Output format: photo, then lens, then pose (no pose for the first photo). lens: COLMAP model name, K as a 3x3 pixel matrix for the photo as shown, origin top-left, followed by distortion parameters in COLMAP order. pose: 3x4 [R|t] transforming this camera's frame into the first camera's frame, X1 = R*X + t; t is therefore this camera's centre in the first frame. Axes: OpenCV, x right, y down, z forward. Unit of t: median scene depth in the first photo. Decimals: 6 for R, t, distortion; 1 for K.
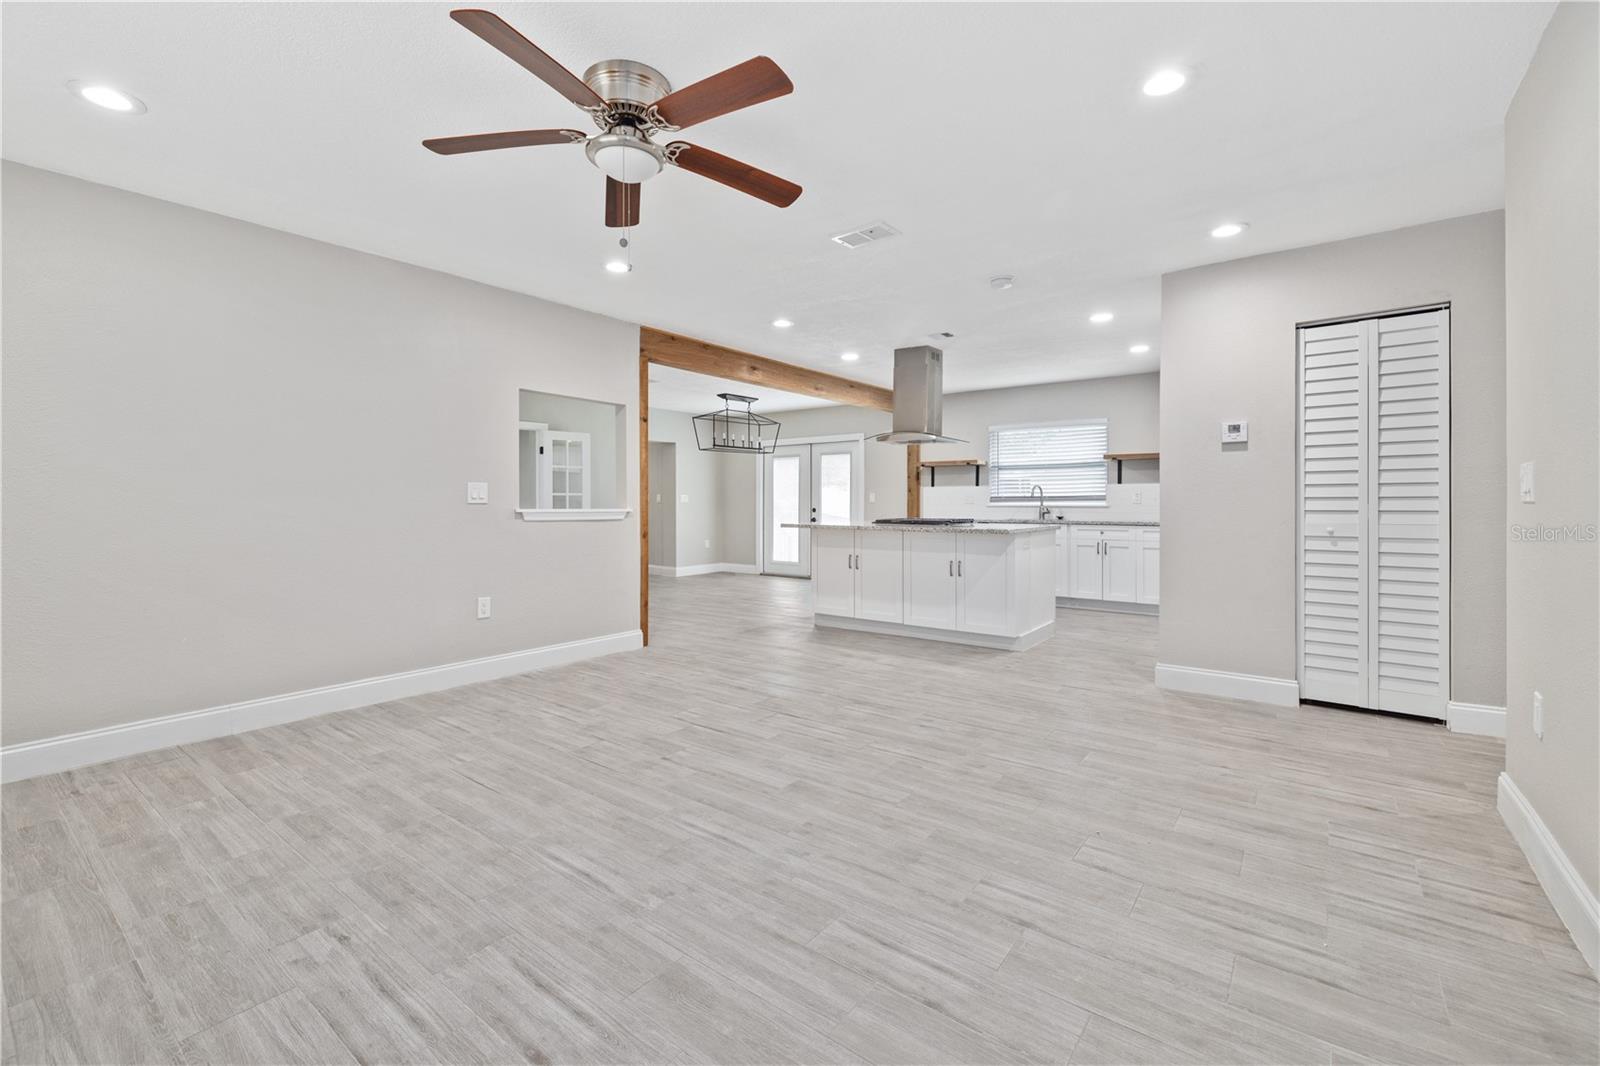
lens RADIAL K [[678.6, 0, 775.6], [0, 678.6, 491.0], [0, 0, 1]] dist [0.001319, -0.000920]
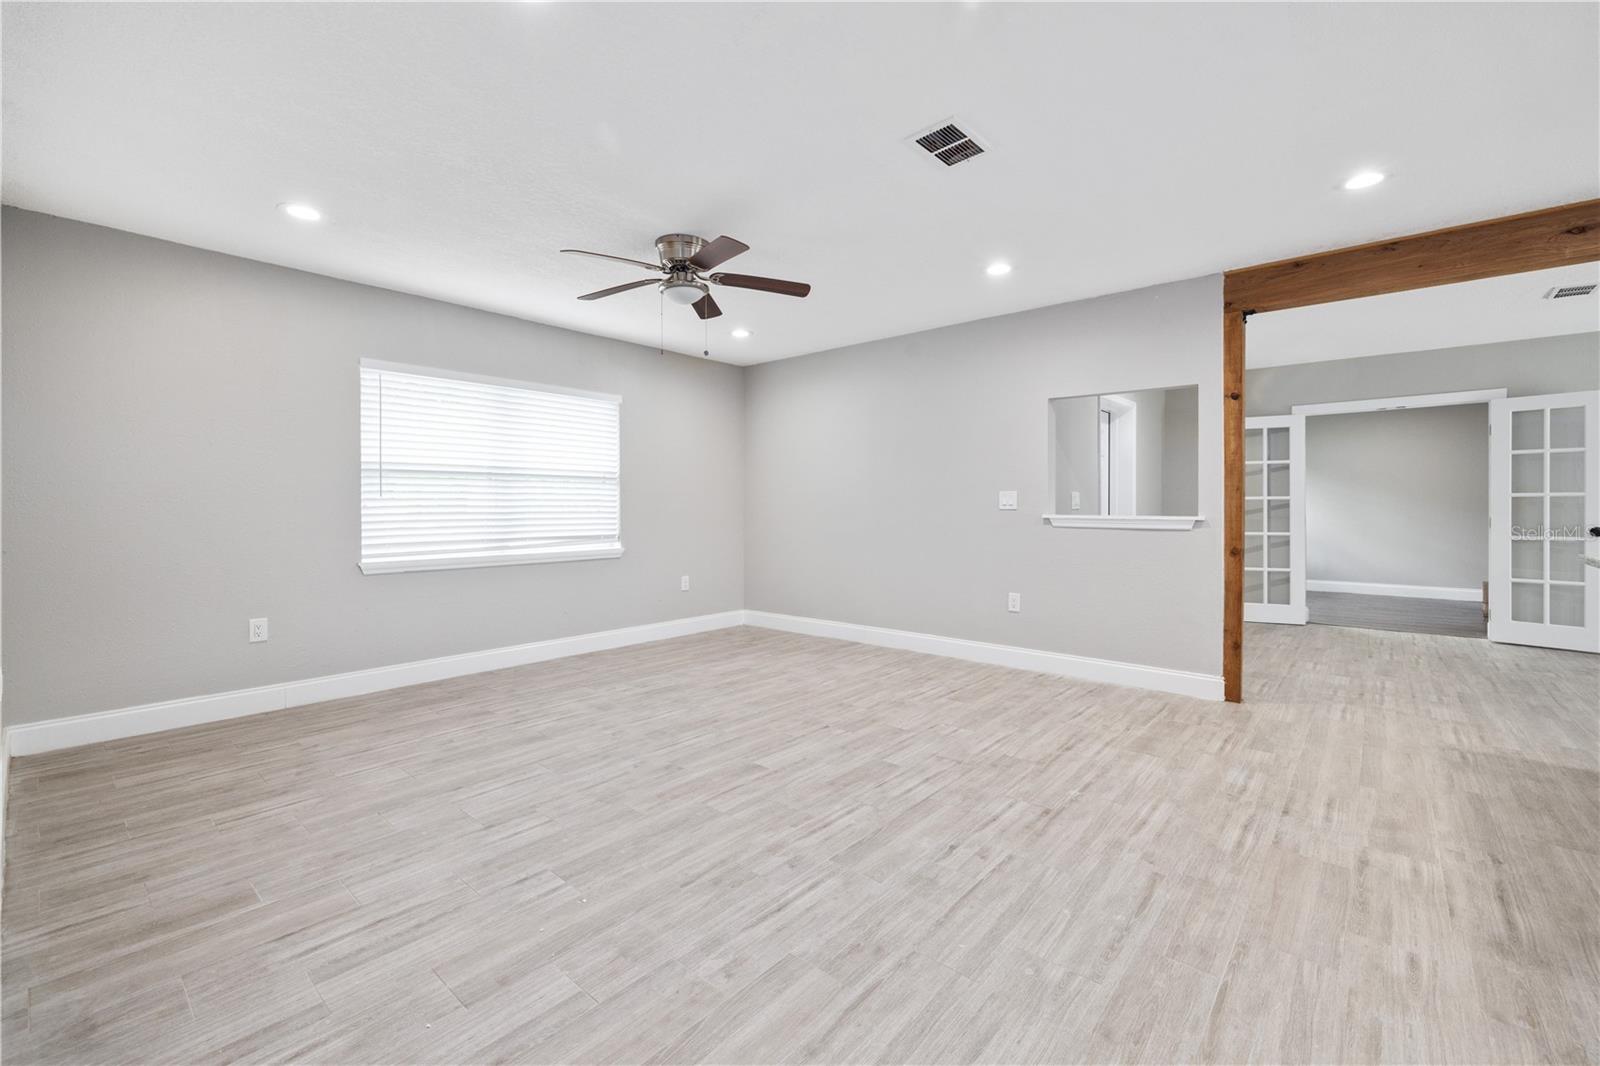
lens RADIAL K [[678.6, 0, 811.1], [0, 678.6, 496.0], [0, 0, 1]] dist [0.001319, -0.000920]
pose [[-0.036507, -0.016893, -0.999191, 0.870346], [0.018845, 0.999668, -0.017590, 0.011959], [0.999156, -0.019472, -0.036177, 0.872619]]
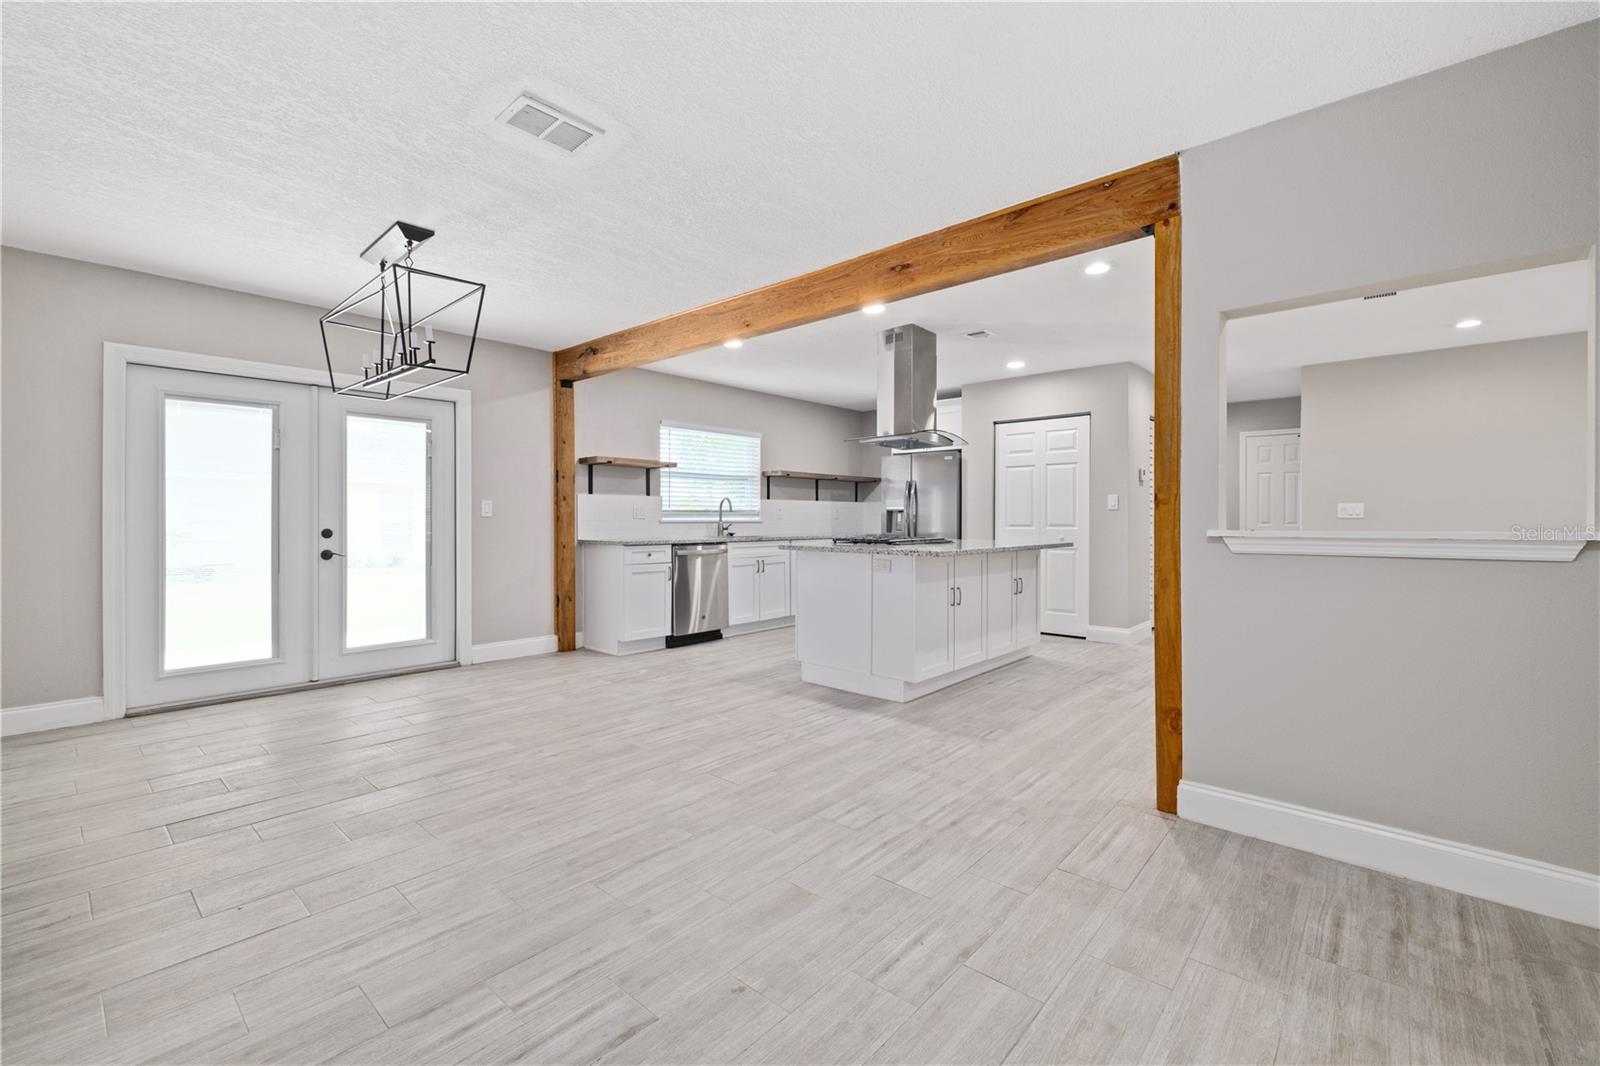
lens RADIAL K [[678.6, 0, 788.8], [0, 678.6, 520.1], [0, 0, 1]] dist [0.001319, -0.000920]
pose [[0.055795, -0.002446, 0.998439, -1.107259], [-0.018984, 0.999814, 0.003510, 0.035054], [-0.998262, -0.019151, 0.055739, 1.947221]]
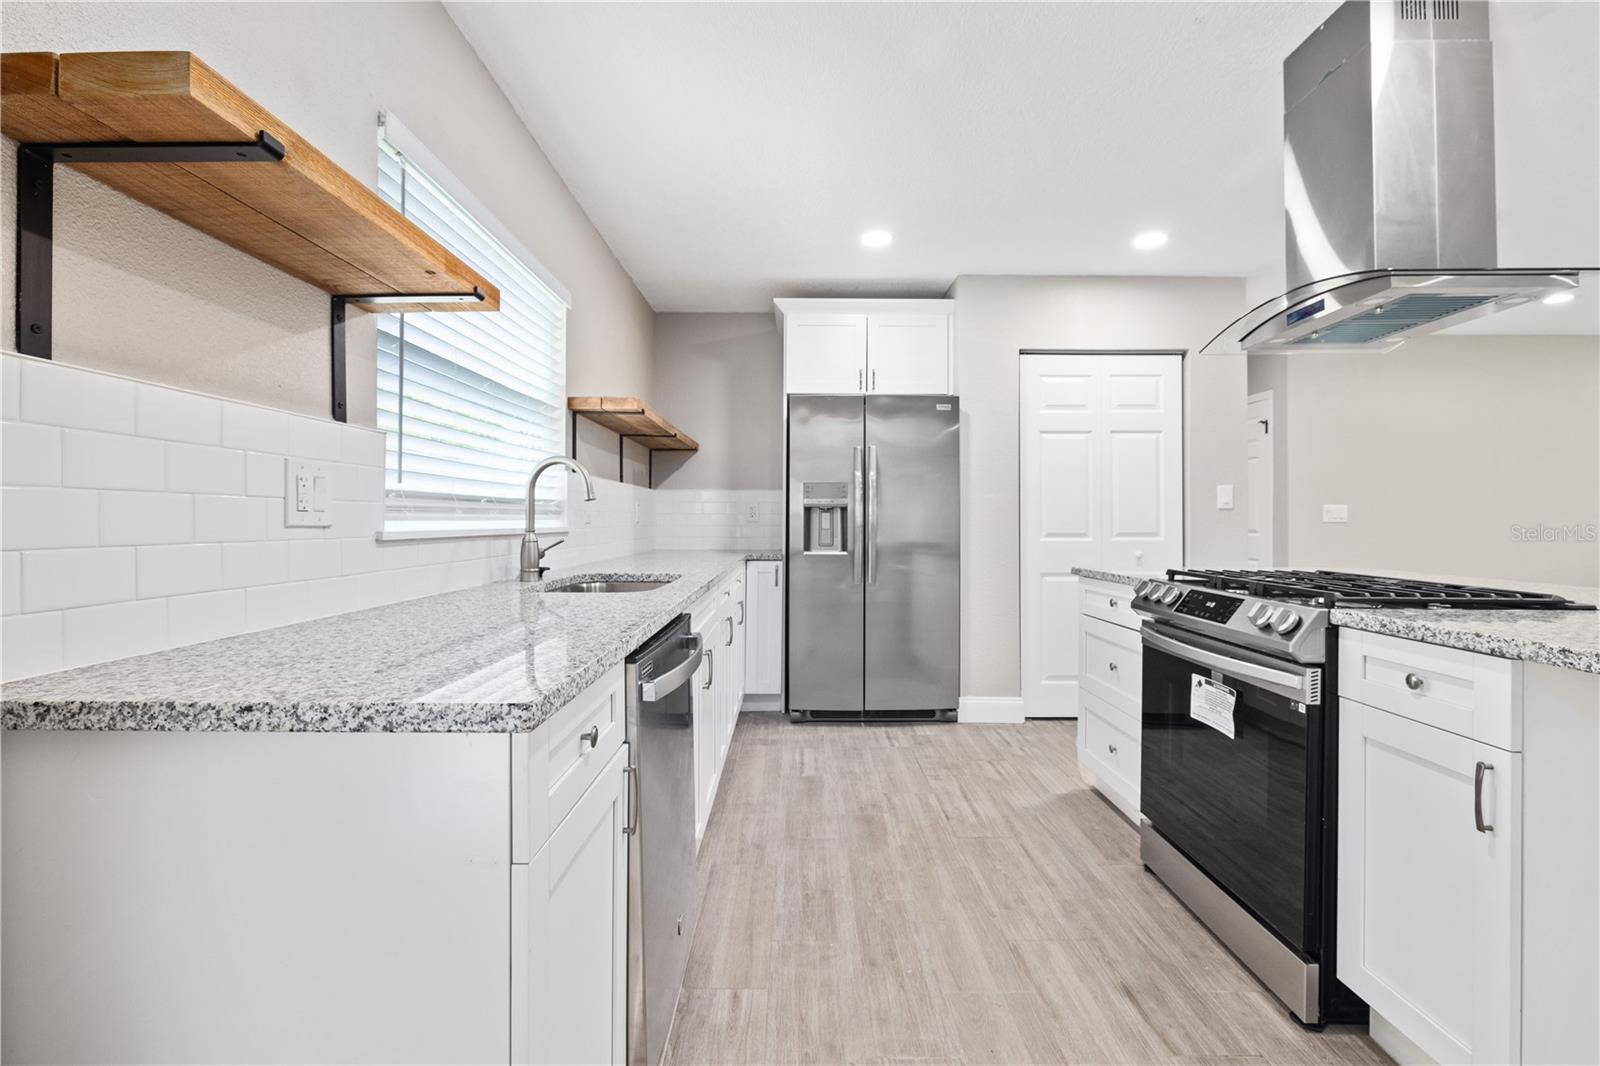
lens RADIAL K [[741.9, 0, 803.3], [0, 741.9, 517.8], [0, 0, 1]] dist [0.001155, -0.000620]
pose [[-0.644642, 0.001673, 0.764482, 0.207691], [-0.016273, 0.999741, -0.015910, 0.042933], [-0.764311, -0.022696, -0.644448, 2.508864]]
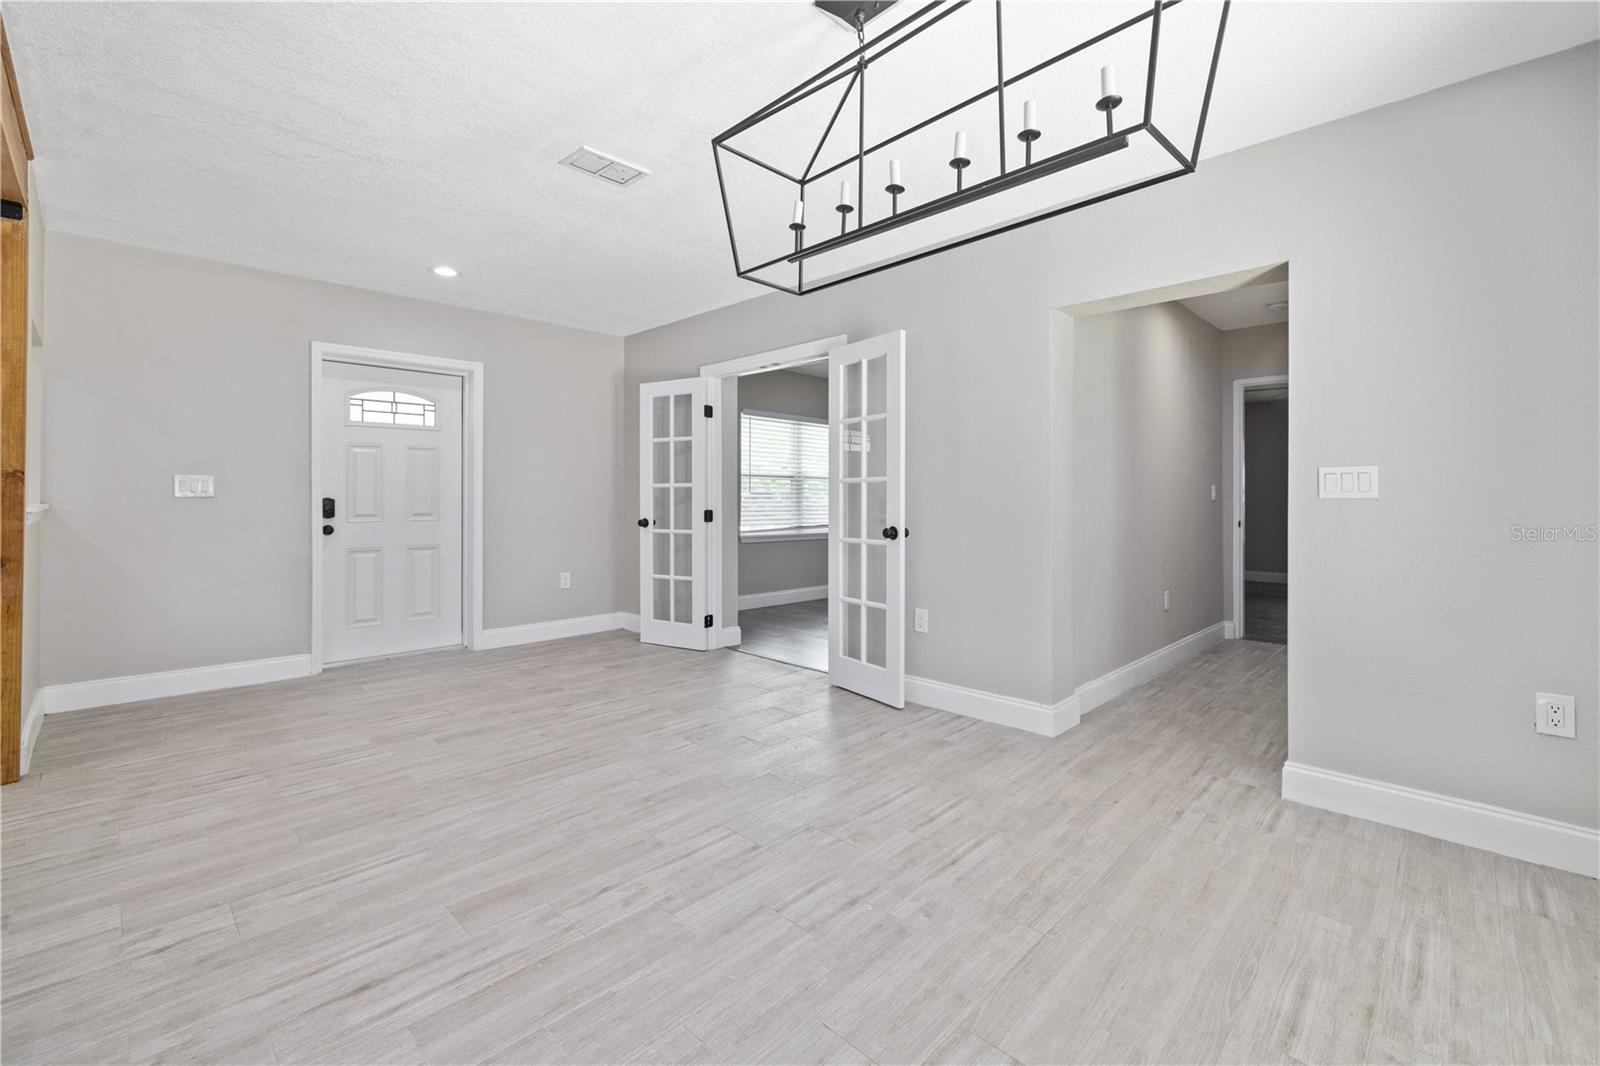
lens RADIAL K [[678.6, 0, 795.1], [0, 678.6, 504.0], [0, 0, 1]] dist [0.001319, -0.000920]
pose [[-0.093554, 0.007425, -0.995587, 0.356641], [0.013992, 0.999883, 0.006142, 0.043876], [0.995516, -0.013356, -0.093647, 2.532698]]
